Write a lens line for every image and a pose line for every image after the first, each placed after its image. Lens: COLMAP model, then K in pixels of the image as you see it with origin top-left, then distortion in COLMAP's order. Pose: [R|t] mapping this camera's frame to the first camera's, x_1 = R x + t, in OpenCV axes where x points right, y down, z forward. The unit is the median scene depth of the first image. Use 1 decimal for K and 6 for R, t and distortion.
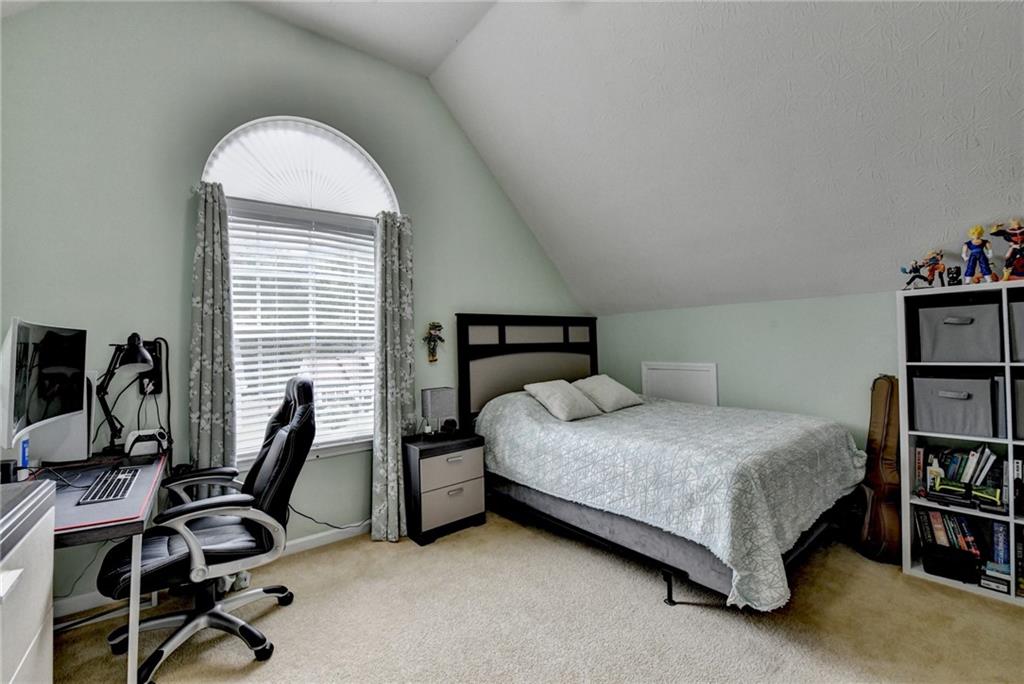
lens RADIAL K [[423.2, 0, 511.4], [0, 423.2, 340.6], [0, 0, 1]] dist [-0.002503, -0.000359]
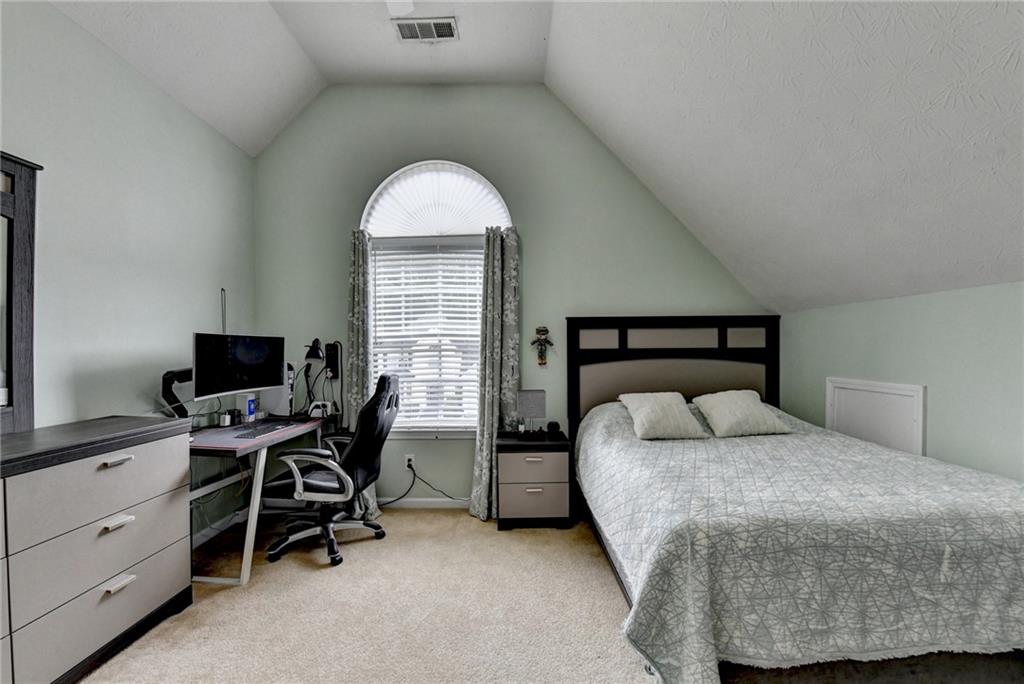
lens RADIAL K [[429.8, 0, 511.7], [0, 429.8, 363.1], [0, 0, 1]] dist [0.001103, 0.000212]
pose [[0.787697, 0.039876, -0.614771, 0.448344], [-0.006504, 0.998386, 0.056425, -0.014827], [0.616028, -0.040447, 0.786685, 0.139730]]
